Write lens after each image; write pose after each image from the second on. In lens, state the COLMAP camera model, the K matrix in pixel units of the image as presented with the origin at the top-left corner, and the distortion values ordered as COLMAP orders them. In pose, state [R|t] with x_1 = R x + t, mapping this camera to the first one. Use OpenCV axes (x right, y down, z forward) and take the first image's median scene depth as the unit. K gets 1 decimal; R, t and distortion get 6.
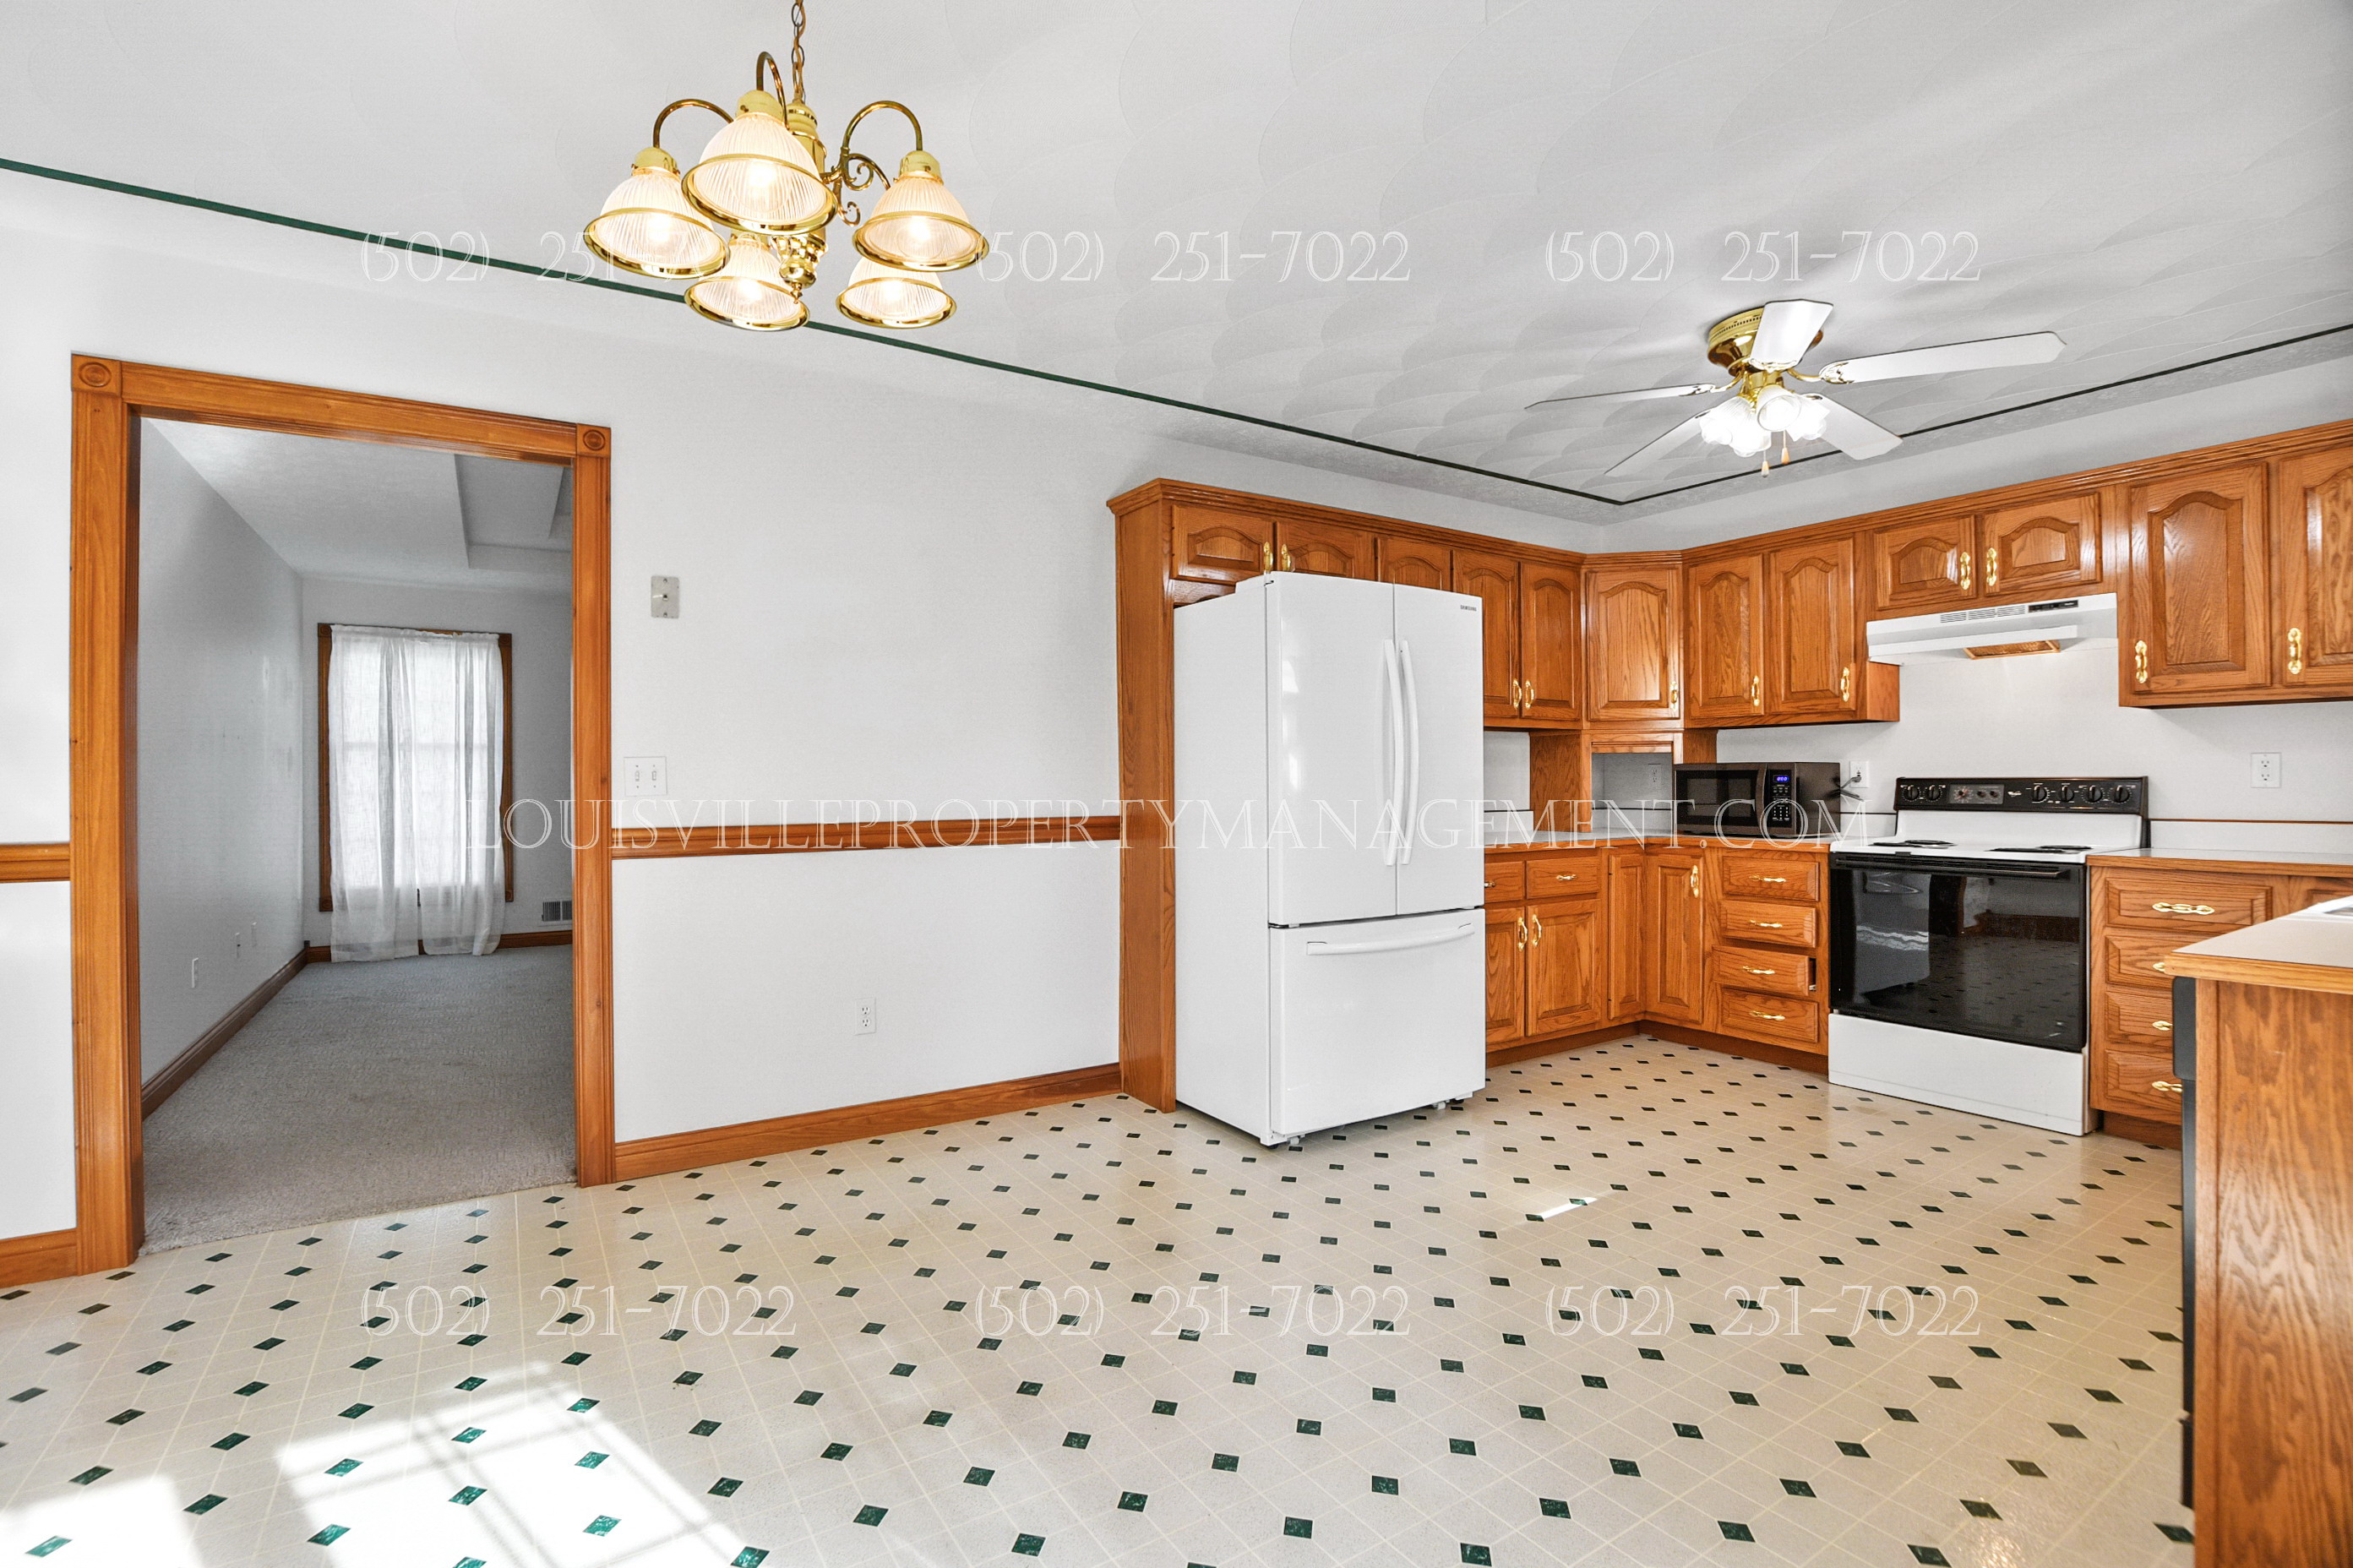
lens RADIAL K [[1040.3, 0, 1118.3], [0, 1040.3, 781.1], [0, 0, 1]] dist [-0.027790, 0.000335]
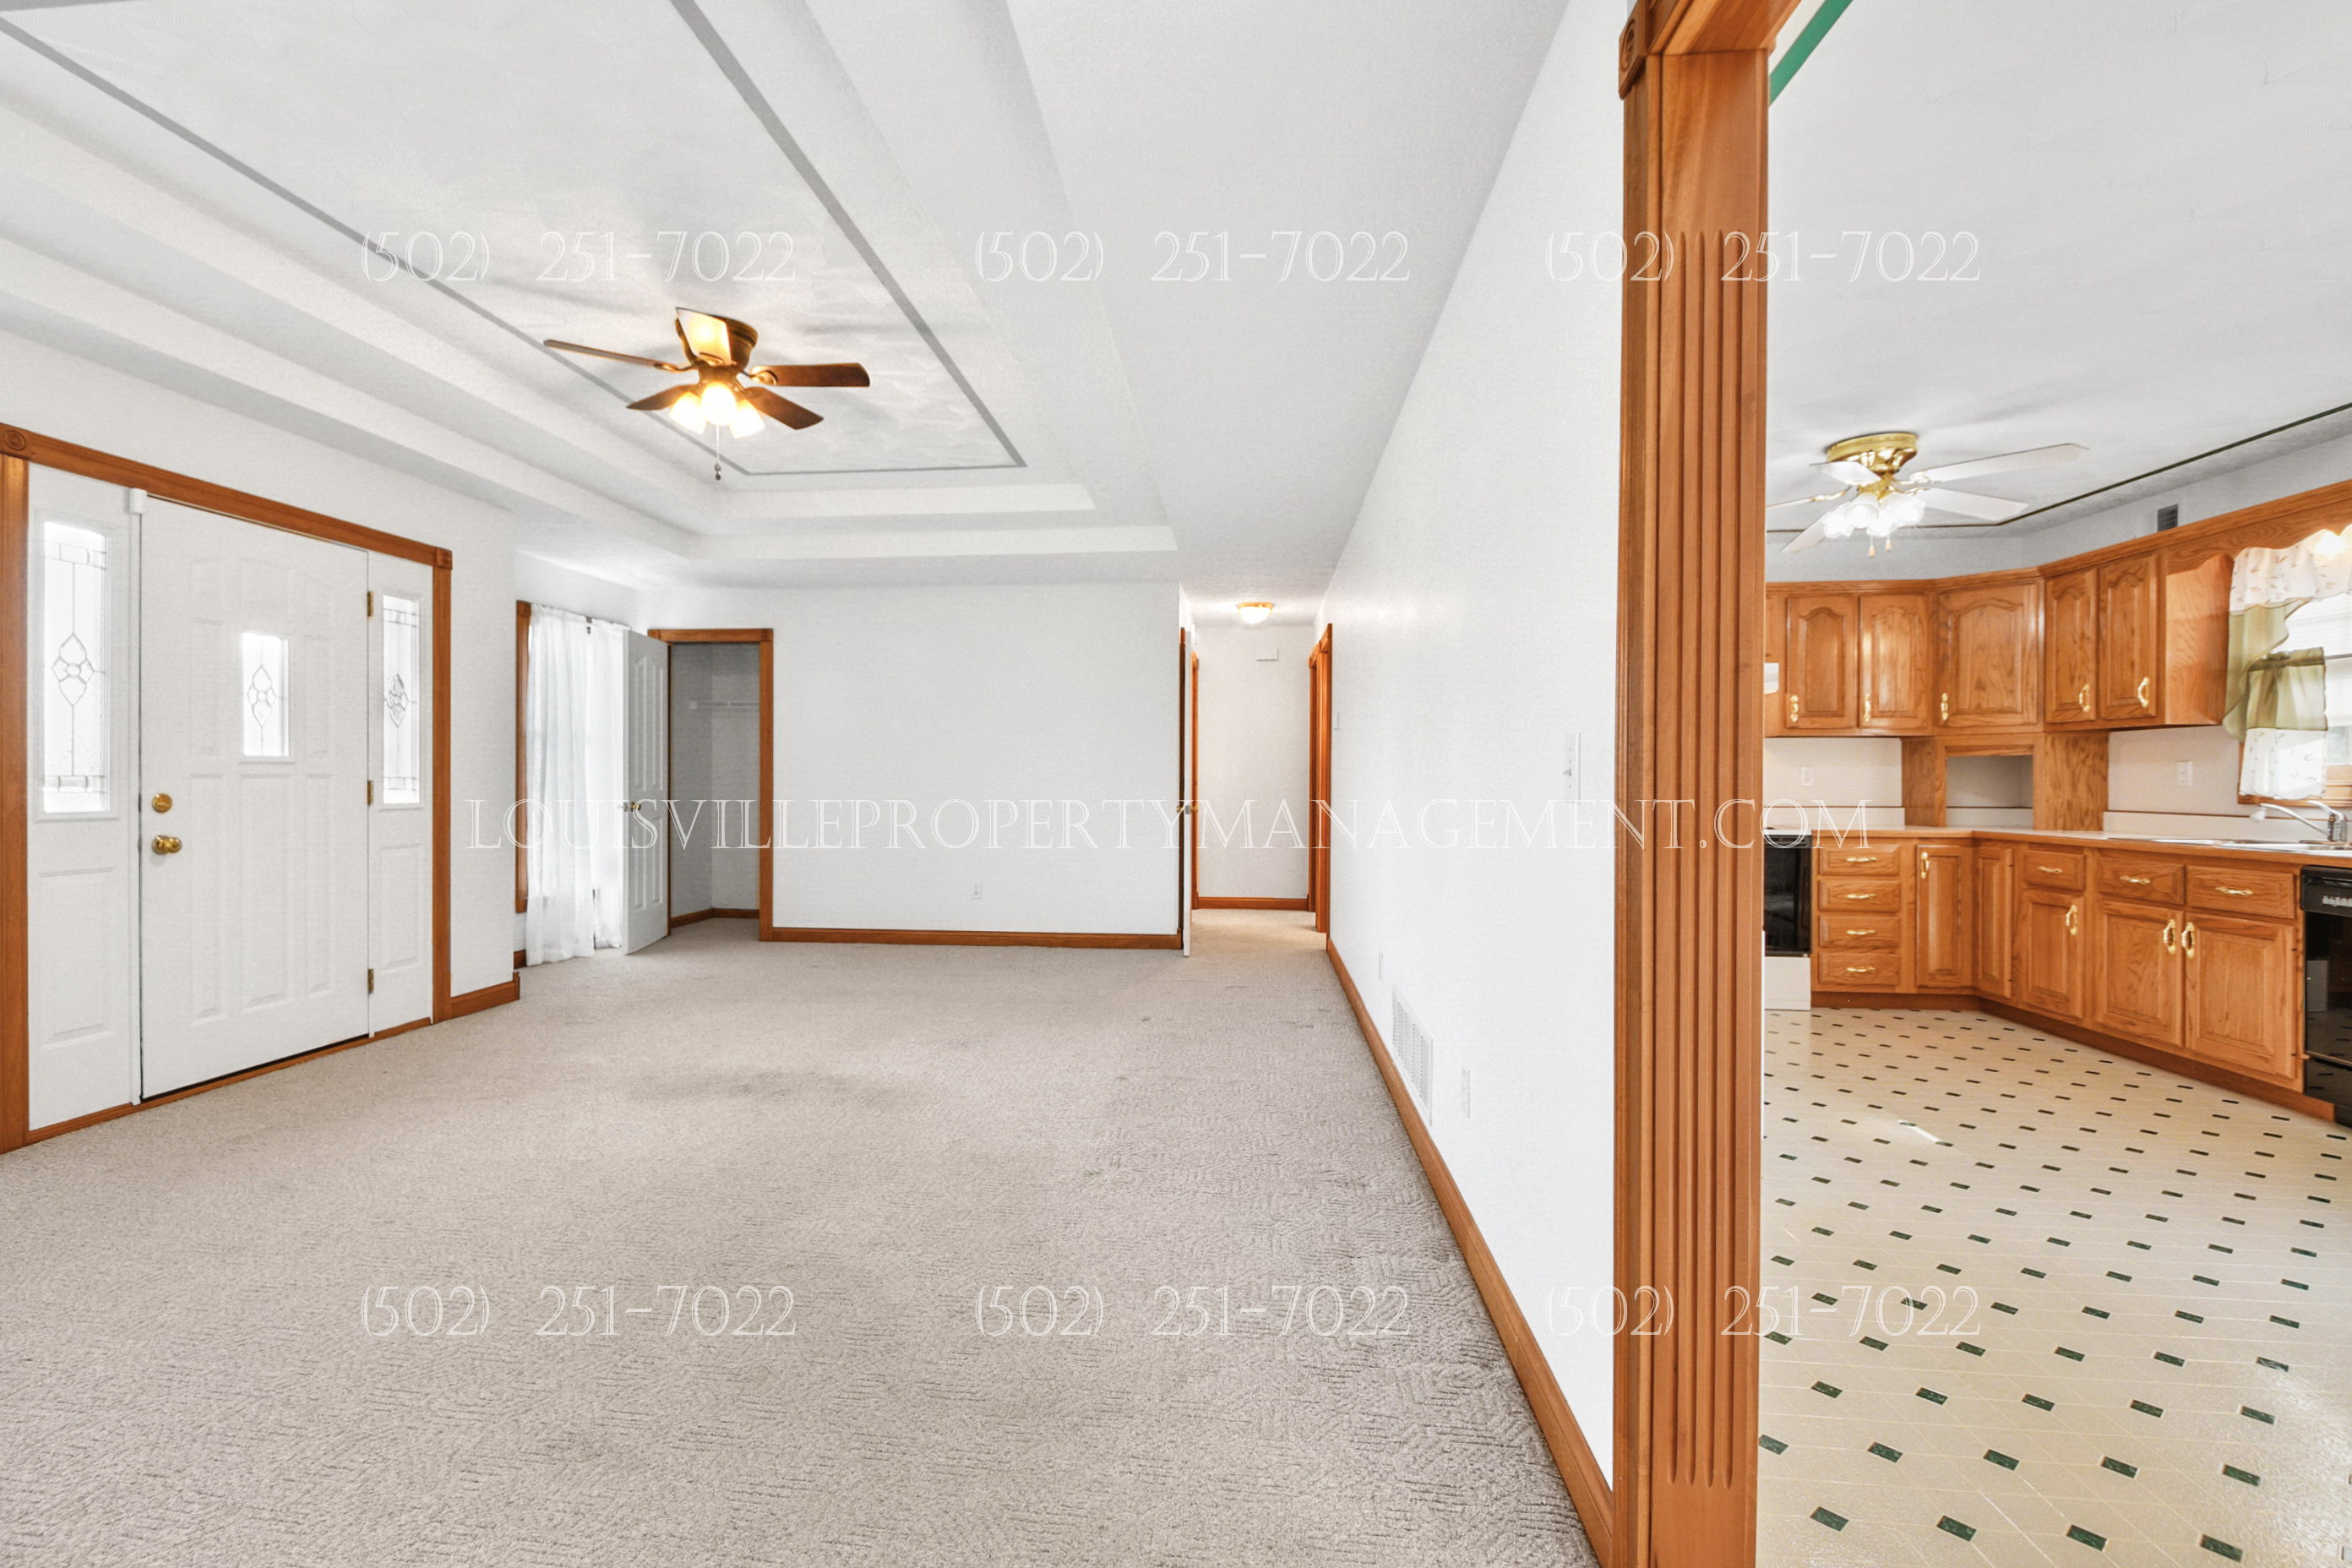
lens RADIAL K [[1020.3, 0, 1100.4], [0, 1020.3, 784.9], [0, 0, 1]] dist [0.000440, -0.010075]
pose [[0.633227, 0.002979, 0.773960, -0.871142], [-0.006623, 0.999977, 0.001570, 0.007486], [-0.773938, -0.006121, 0.633232, 0.780418]]
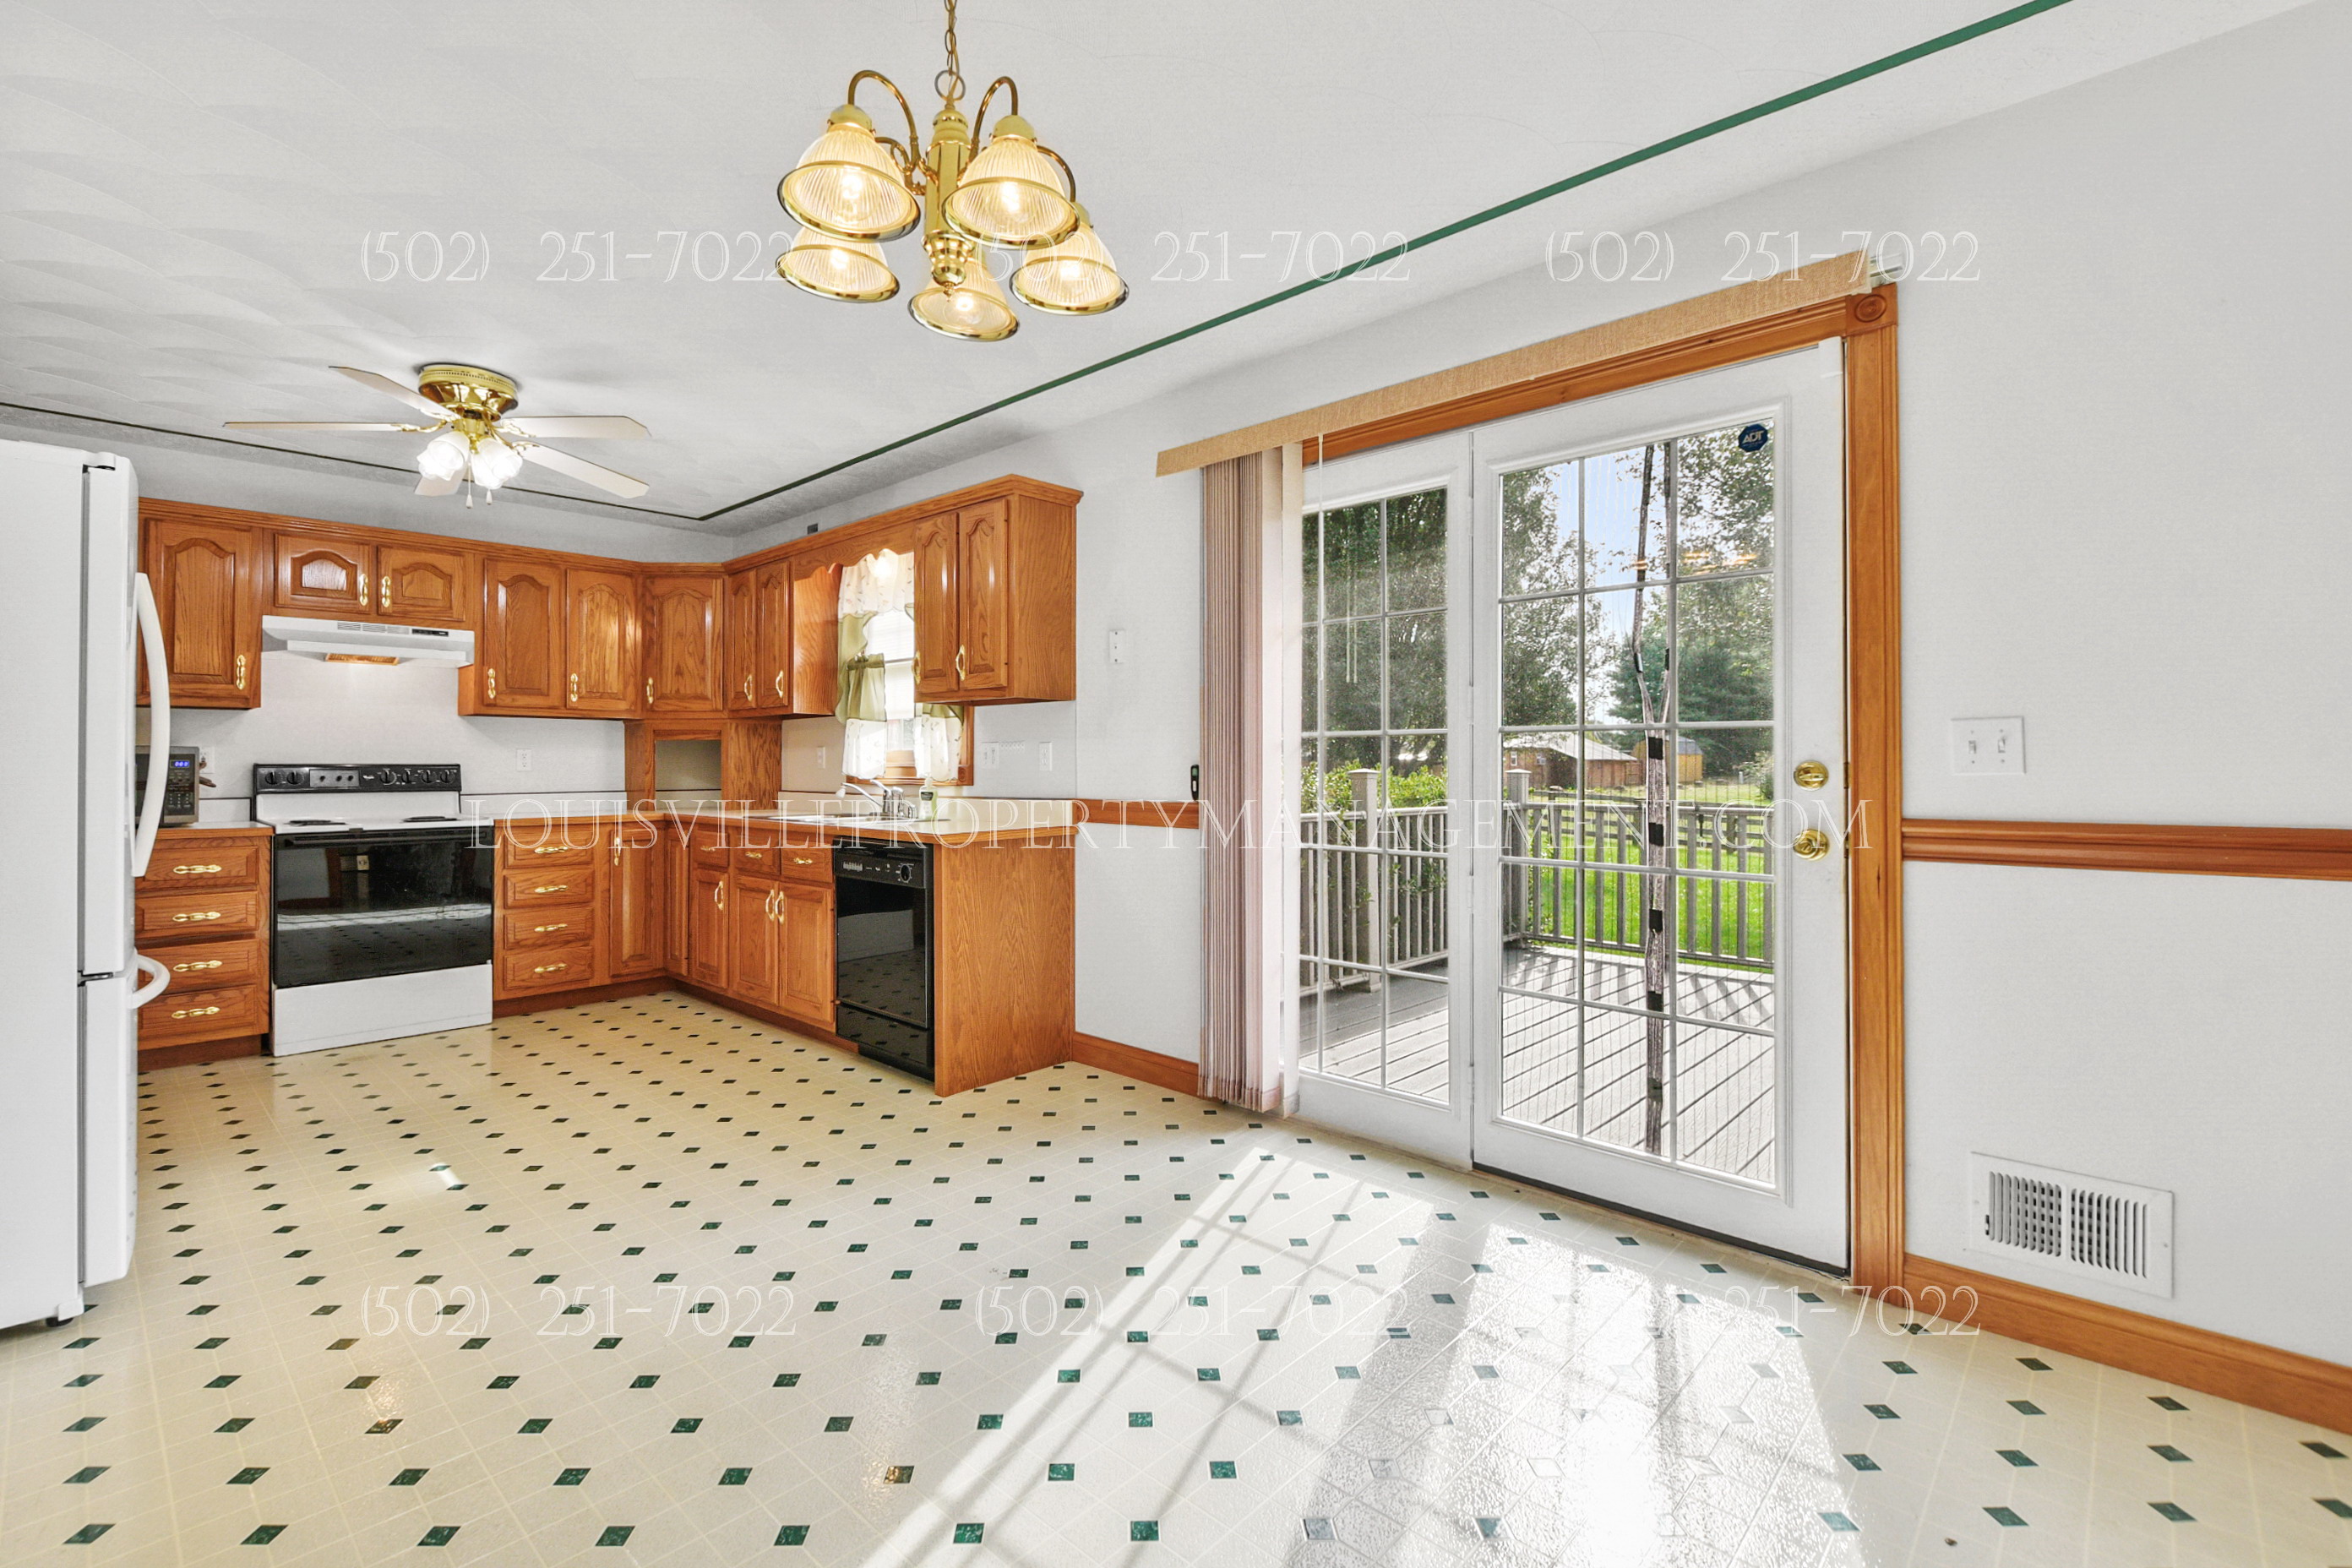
lens RADIAL K [[1046.2, 0, 1126.2], [0, 1046.2, 755.0], [0, 0, 1]] dist [0.000439, -0.000055]
pose [[-0.248346, 0.014986, 0.968555, -0.600133], [0.002052, 0.999886, -0.014945, 0.006480], [-0.968669, -0.001724, -0.248348, 0.470343]]
